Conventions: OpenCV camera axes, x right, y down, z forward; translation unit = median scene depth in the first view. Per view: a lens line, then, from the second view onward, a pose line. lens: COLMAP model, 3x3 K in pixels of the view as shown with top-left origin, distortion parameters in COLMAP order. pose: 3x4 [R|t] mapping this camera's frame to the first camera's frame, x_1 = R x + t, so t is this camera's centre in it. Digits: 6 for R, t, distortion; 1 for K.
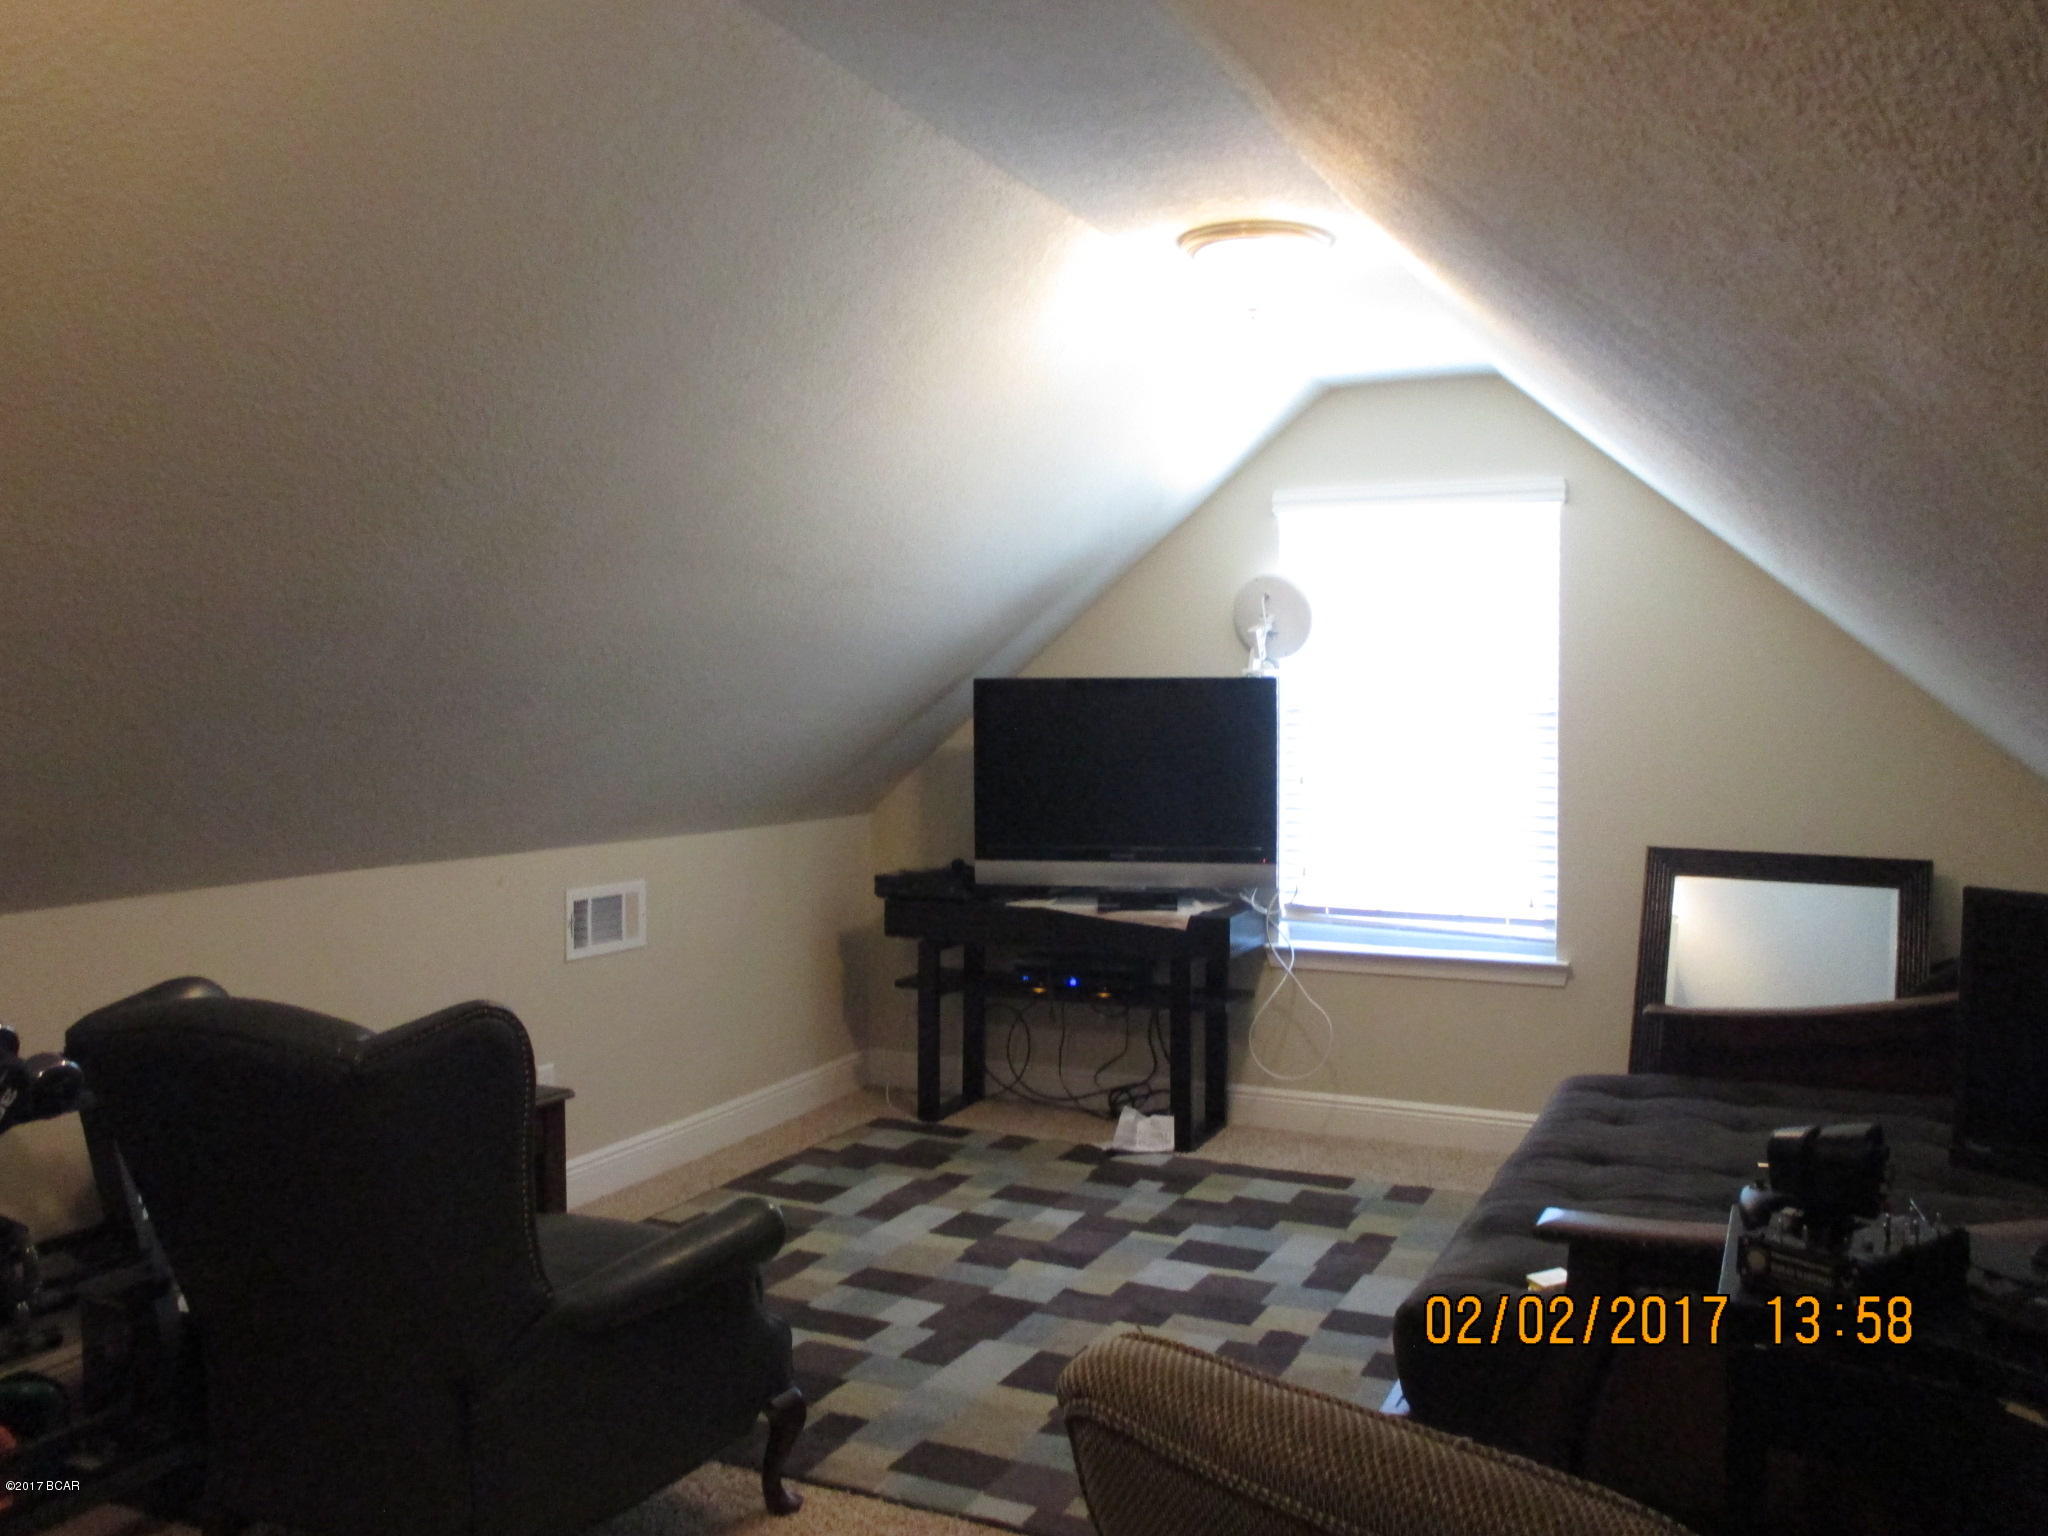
lens RADIAL K [[1751.9, 0, 1024.4], [0, 1751.9, 765.7], [0, 0, 1]] dist [-0.010019, 0.002485]
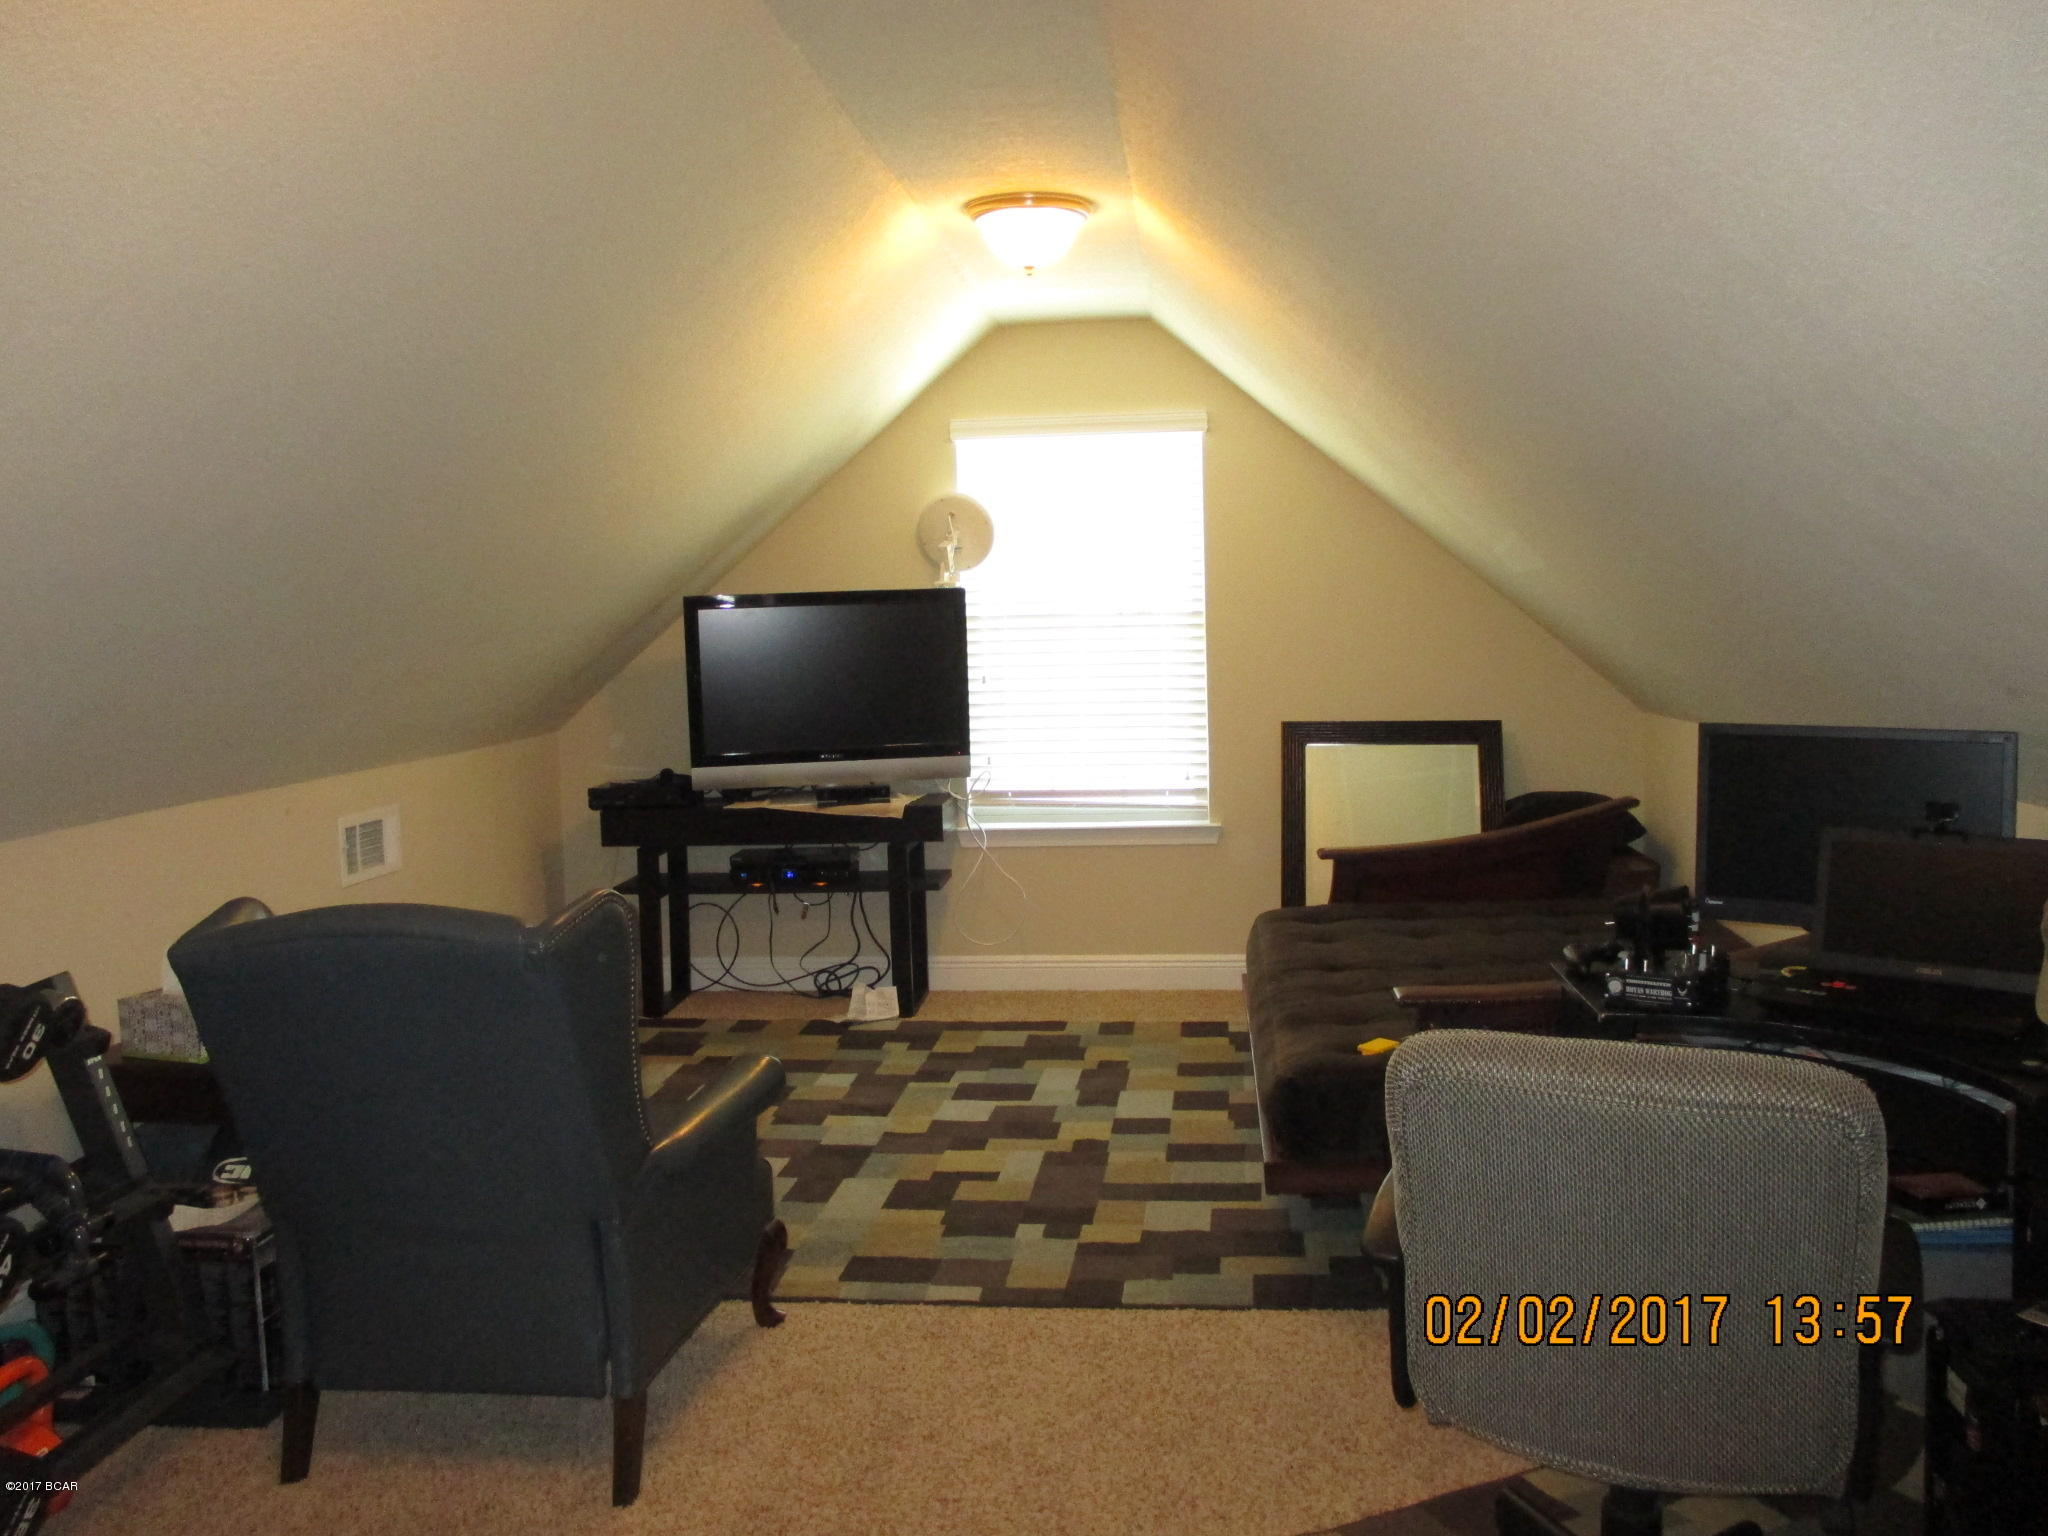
lens RADIAL K [[1751.9, 0, 1027.3], [0, 1751.9, 769.1], [0, 0, 1]] dist [-0.010019, 0.002485]
pose [[0.945181, -0.058922, 0.321186, -0.201903], [0.042010, 0.997353, 0.059342, 0.000024], [-0.323833, -0.042596, 0.945155, -0.079438]]
